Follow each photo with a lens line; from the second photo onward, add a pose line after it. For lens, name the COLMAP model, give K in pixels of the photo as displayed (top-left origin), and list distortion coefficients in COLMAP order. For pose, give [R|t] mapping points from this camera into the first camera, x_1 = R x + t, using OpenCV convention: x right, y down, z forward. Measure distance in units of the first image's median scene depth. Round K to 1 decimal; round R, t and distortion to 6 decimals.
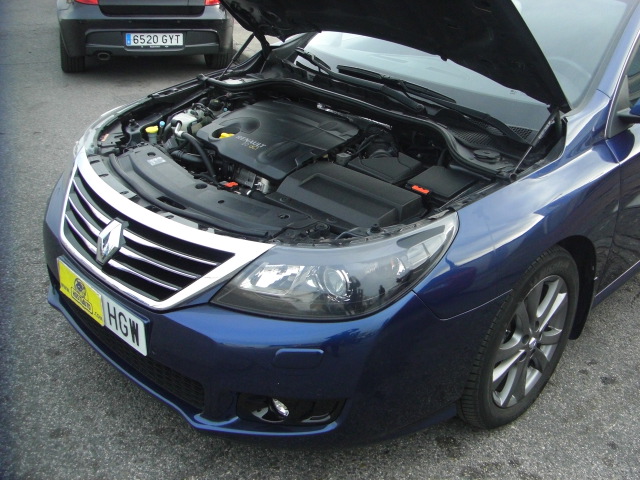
lens RADIAL K [[723.9, 0, 368.5], [0, 723.9, 219.7], [0, 0, 1]] dist [-0.171396, 0.084057]
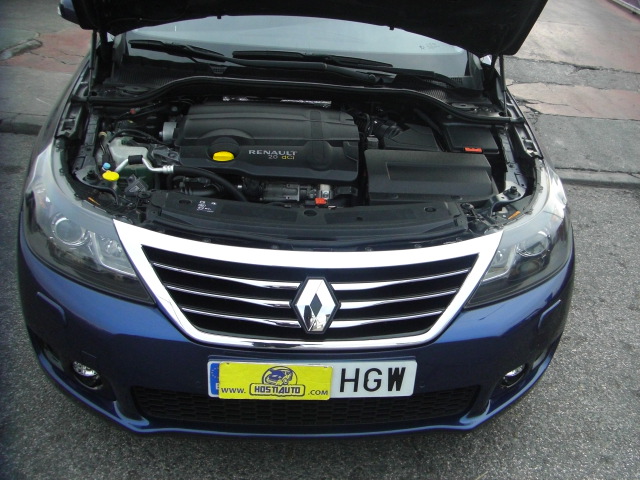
lens RADIAL K [[723.9, 0, 368.5], [0, 723.9, 219.7], [0, 0, 1]] dist [-0.171396, 0.084057]
pose [[0.655143, -0.333626, 0.677851, -0.844164], [0.254435, 0.942236, 0.217840, -0.228435], [-0.711372, 0.029753, 0.702185, 0.336593]]
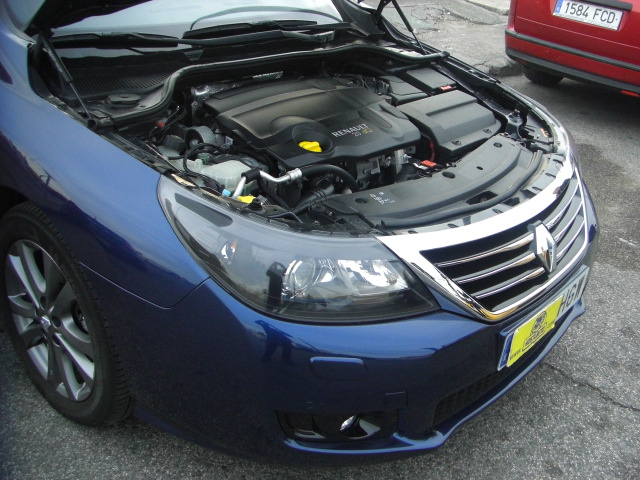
lens RADIAL K [[723.9, 0, 368.5], [0, 723.9, 219.7], [0, 0, 1]] dist [-0.171396, 0.084057]
pose [[-0.047062, -0.504723, 0.861998, -1.097521], [0.281596, 0.821250, 0.496238, -0.505565], [-0.958378, 0.266090, 0.103478, 1.076631]]
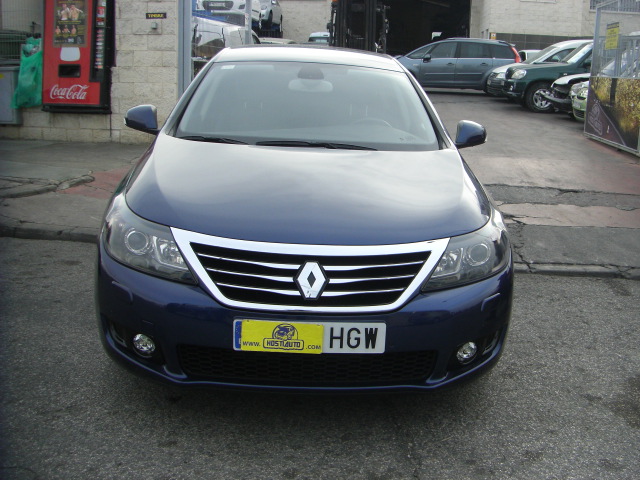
lens RADIAL K [[723.9, 0, 368.5], [0, 723.9, 219.7], [0, 0, 1]] dist [-0.171396, 0.084057]
pose [[0.675277, -0.181333, 0.714926, -1.106977], [0.279148, 0.960036, -0.020164, -0.014732], [-0.682698, 0.213186, 0.698910, 0.067948]]
